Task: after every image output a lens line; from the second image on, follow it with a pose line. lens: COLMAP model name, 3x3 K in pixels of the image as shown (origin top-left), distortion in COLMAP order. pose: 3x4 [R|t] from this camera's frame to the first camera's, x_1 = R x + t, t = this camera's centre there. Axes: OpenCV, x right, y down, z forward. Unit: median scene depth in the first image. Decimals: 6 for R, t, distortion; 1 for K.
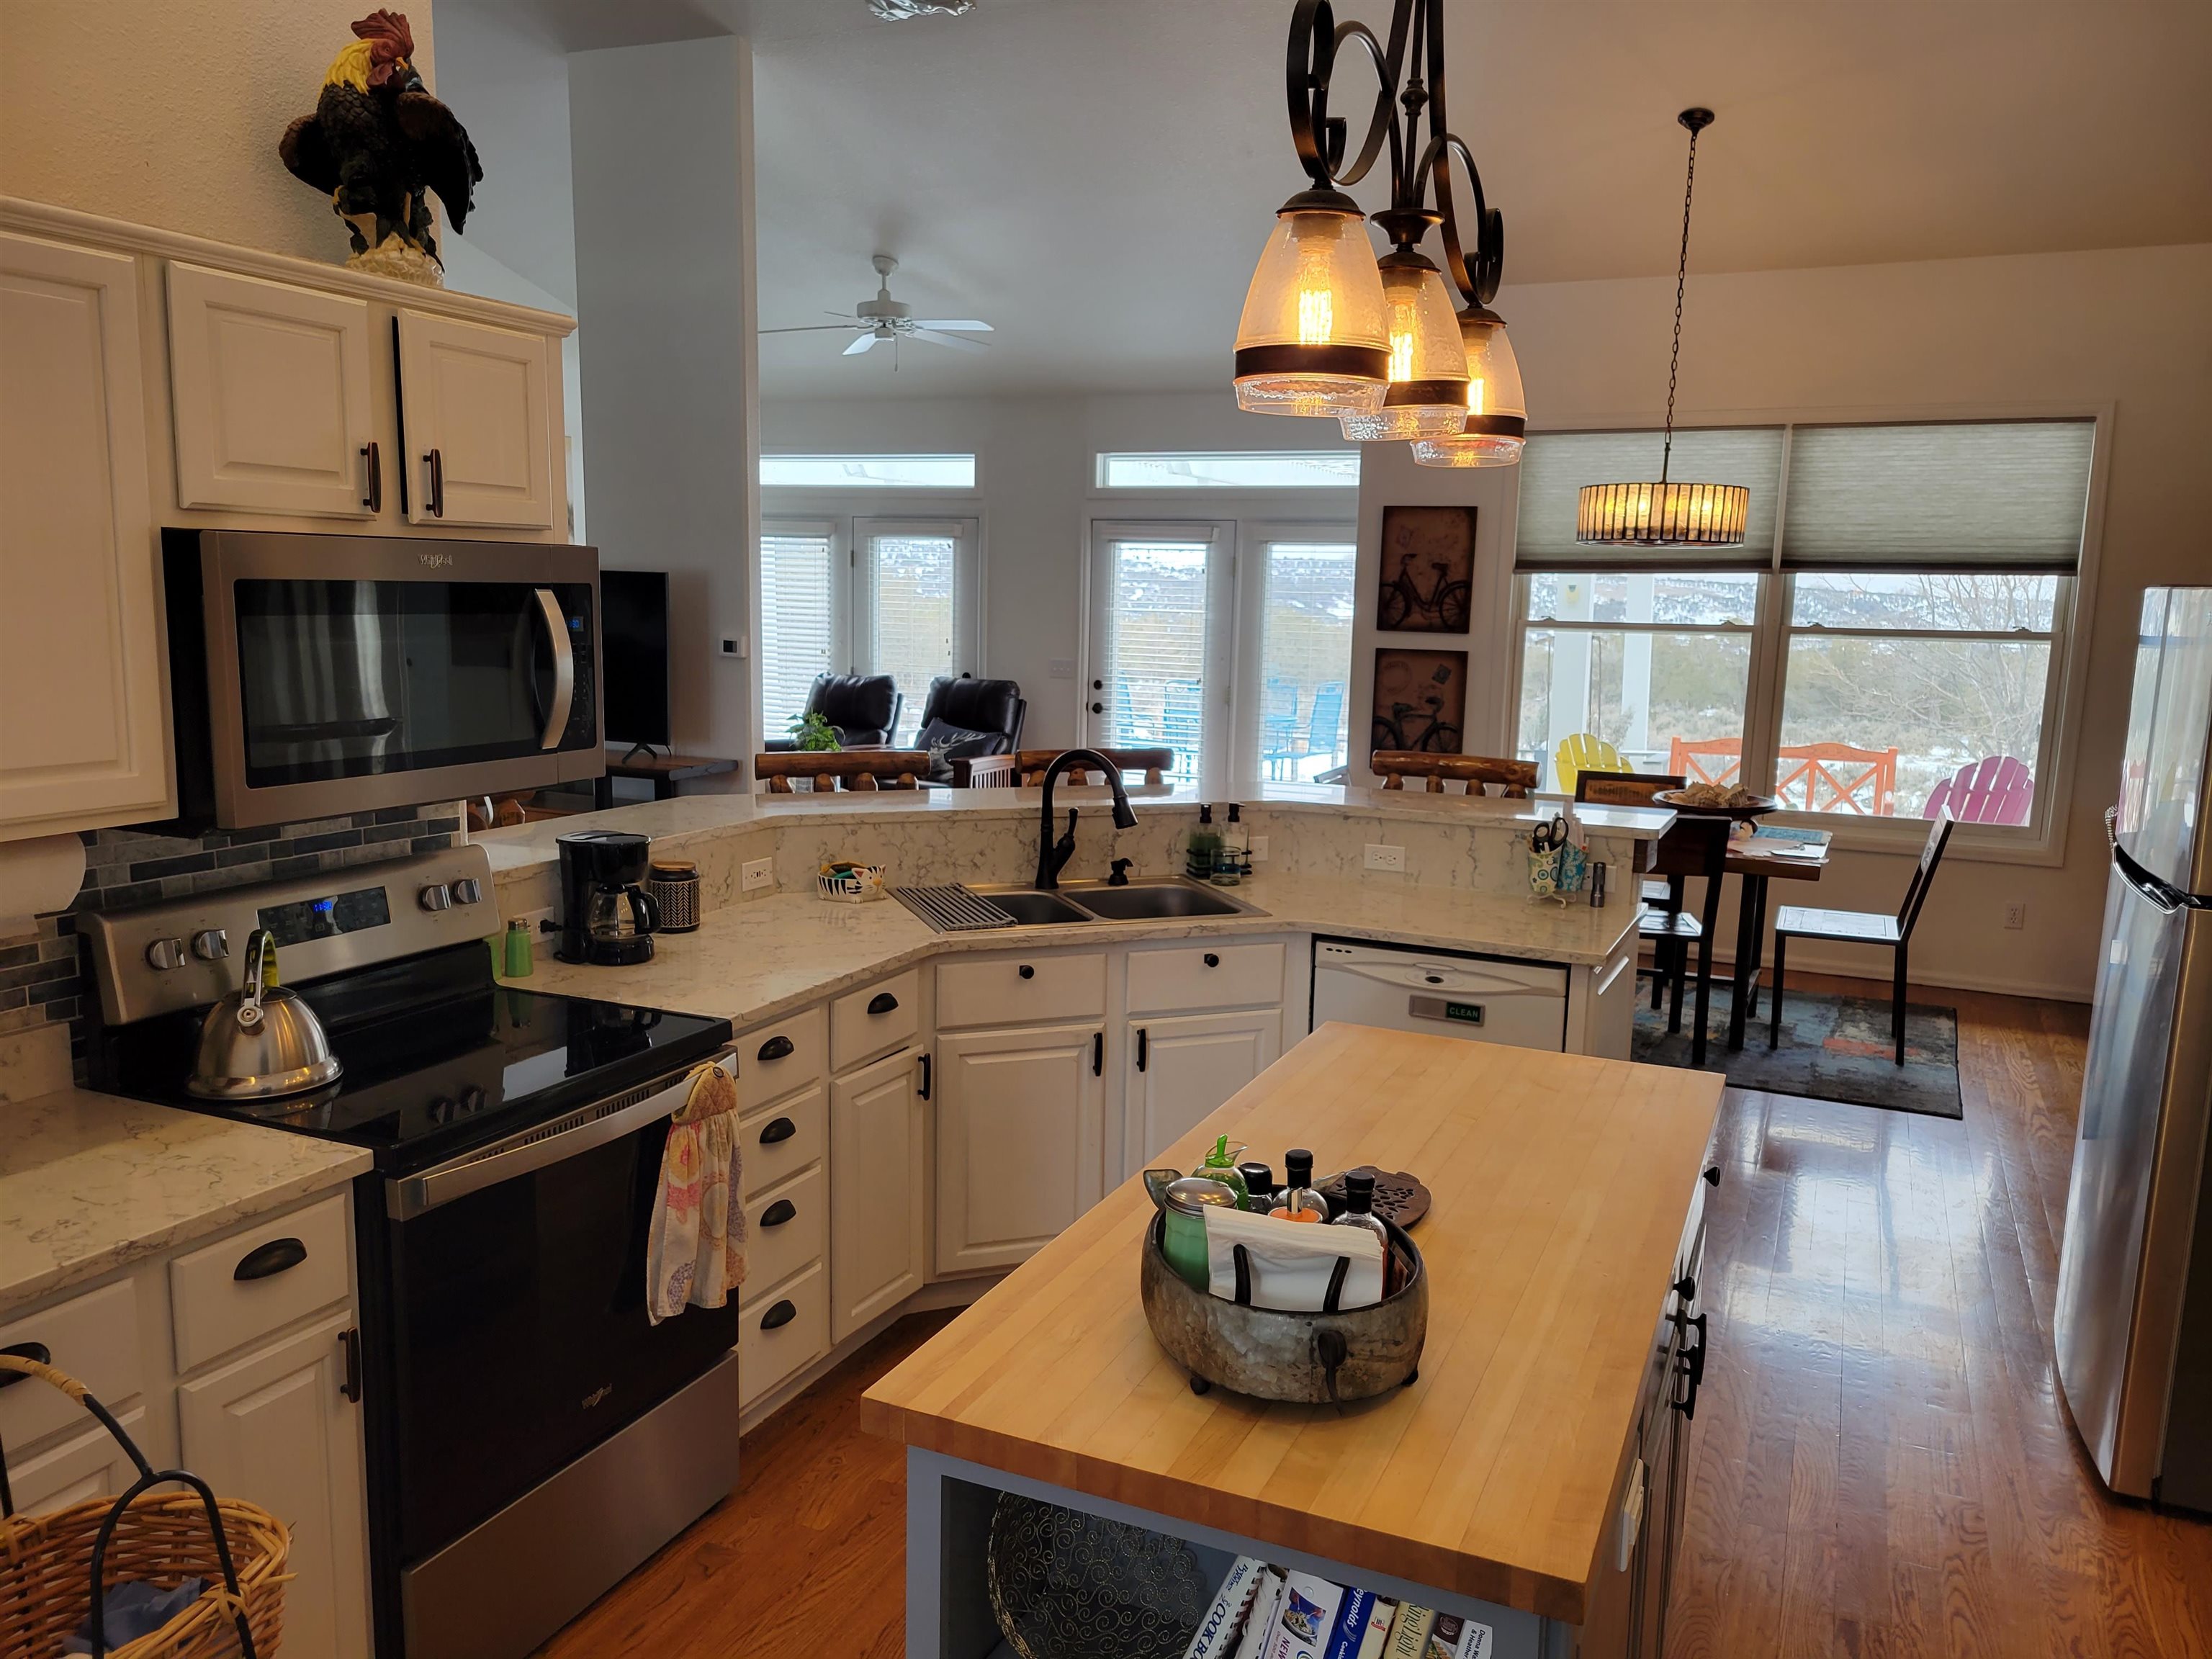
lens RADIAL K [[1660.0, 0, 1108.3], [0, 1660.0, 836.1], [0, 0, 1]] dist [0.045252, -0.002282]
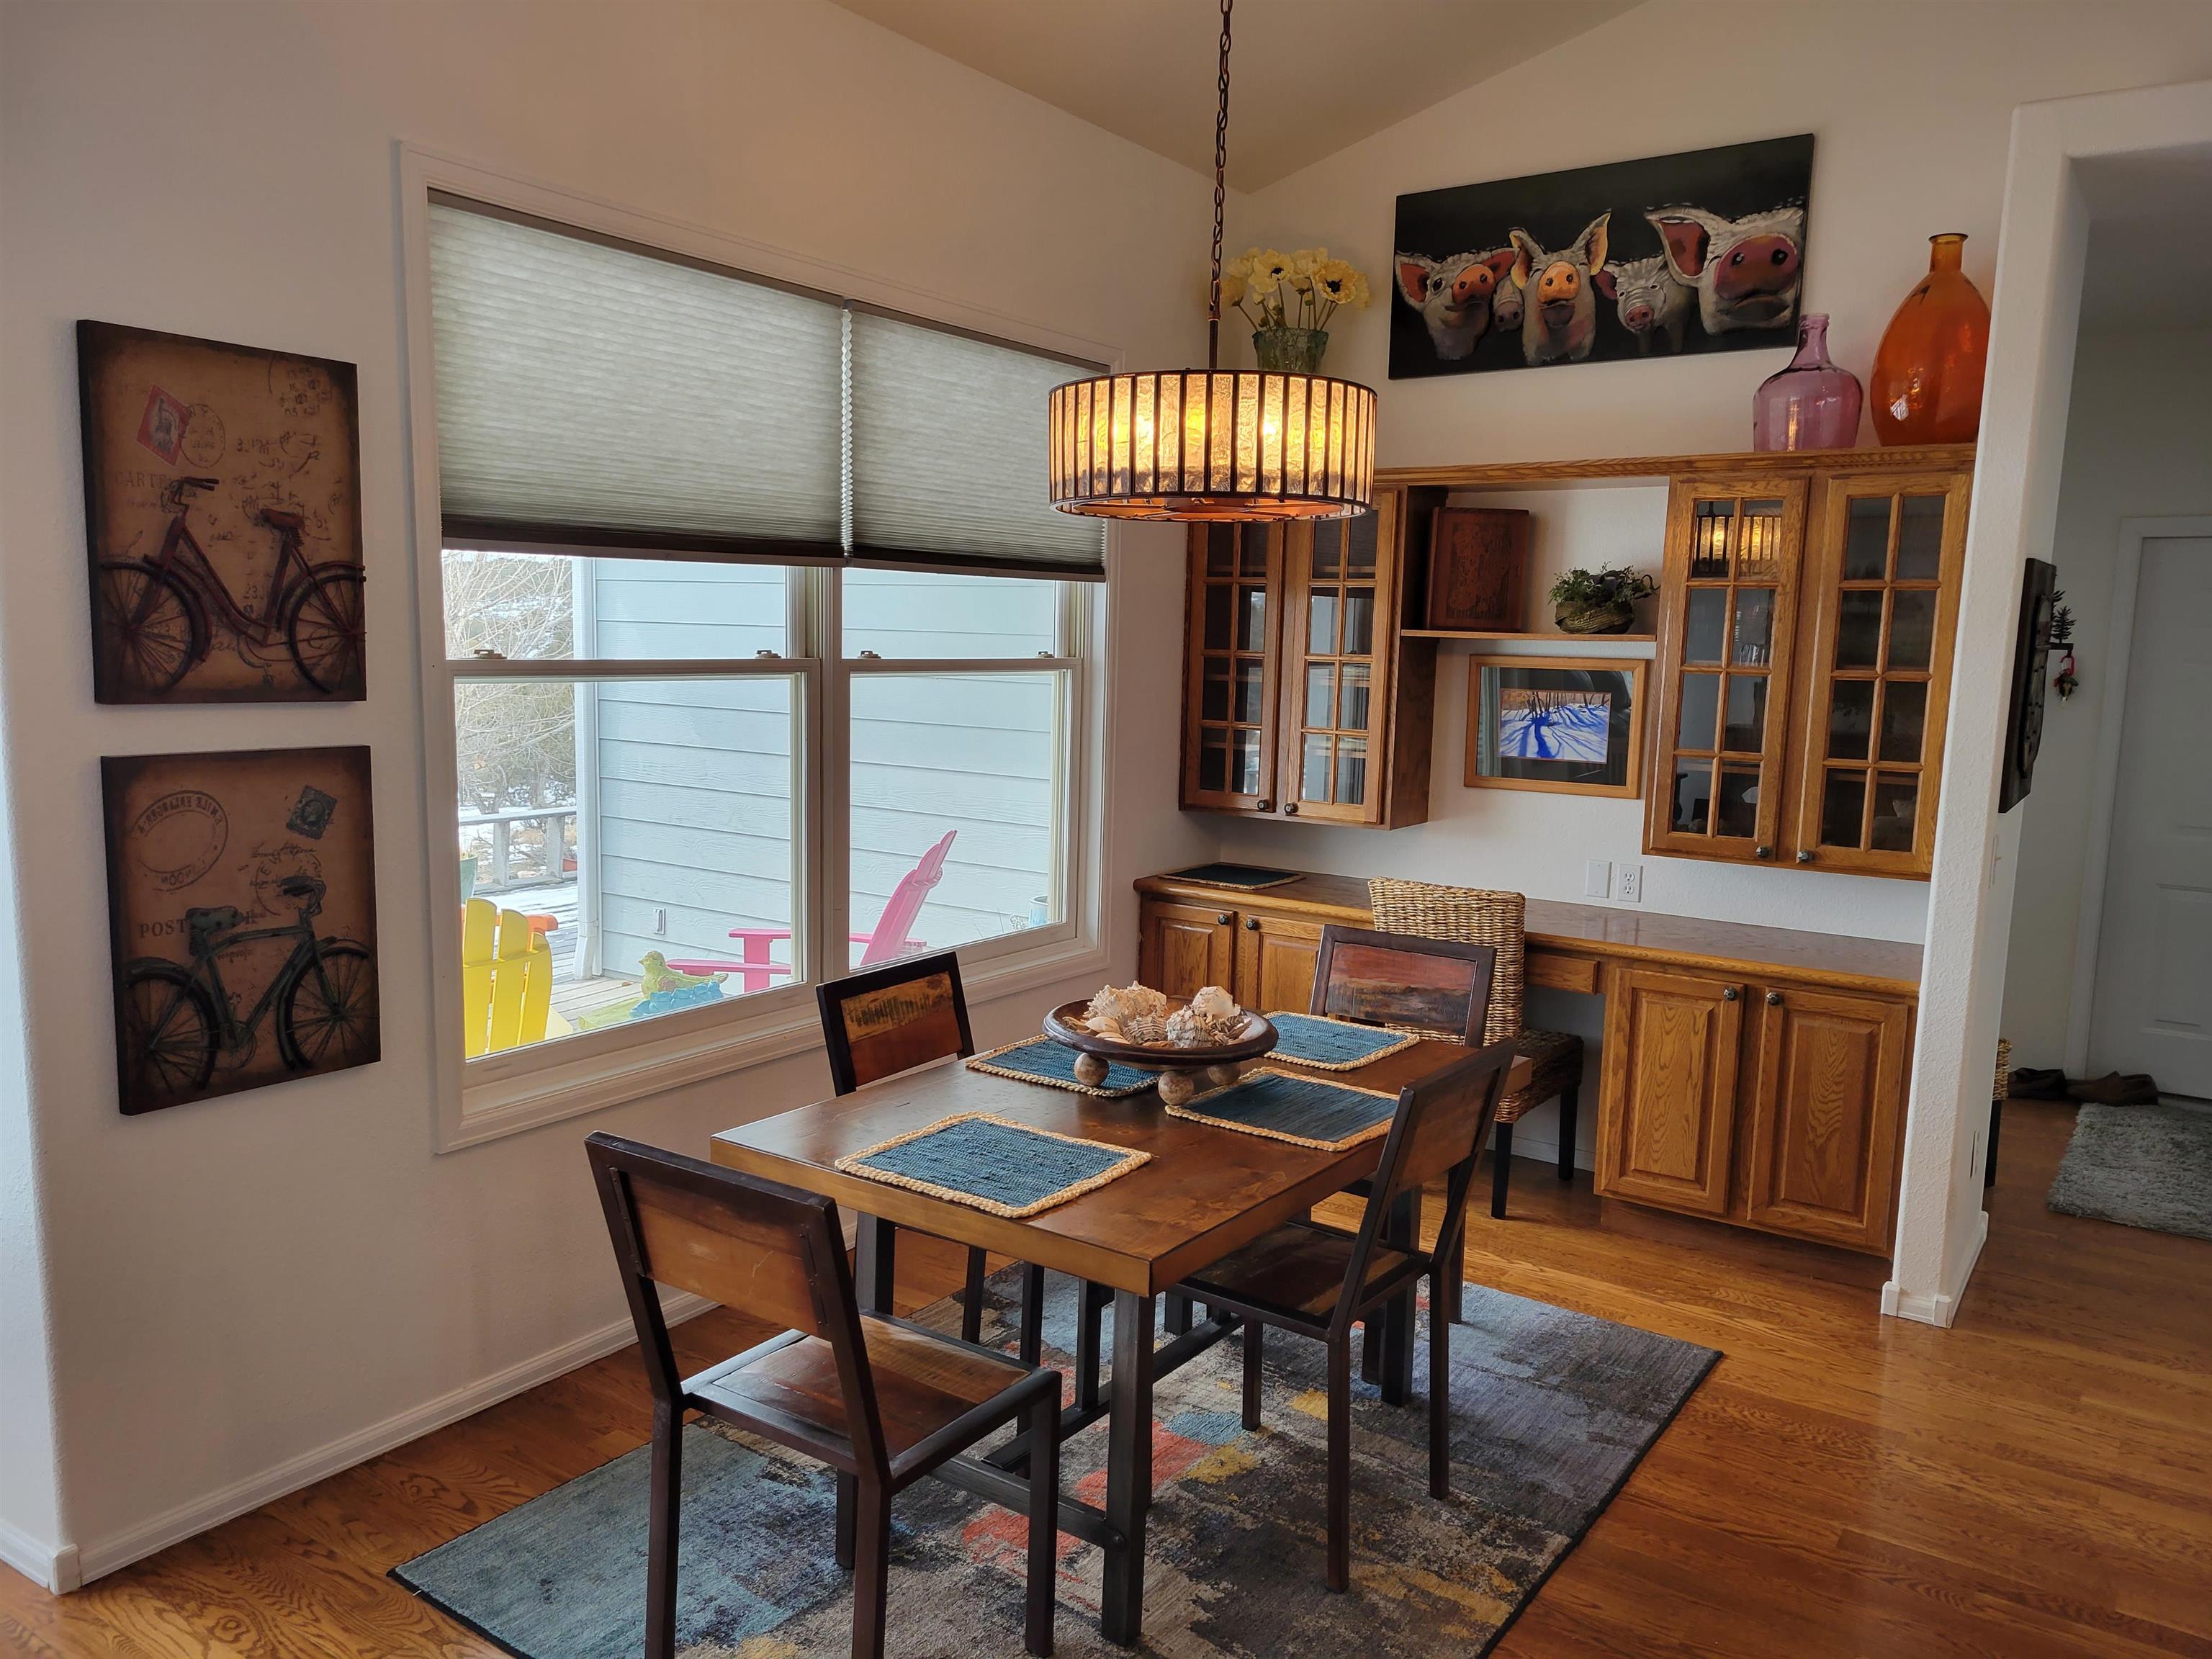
lens RADIAL K [[1660.0, 0, 1104.4], [0, 1660.0, 846.6], [0, 0, 1]] dist [0.045252, -0.002282]
pose [[0.179949, -0.144715, 0.972973, -0.133683], [0.129630, 0.983982, 0.122378, -0.113627], [-0.975097, 0.104105, 0.195826, 0.761278]]
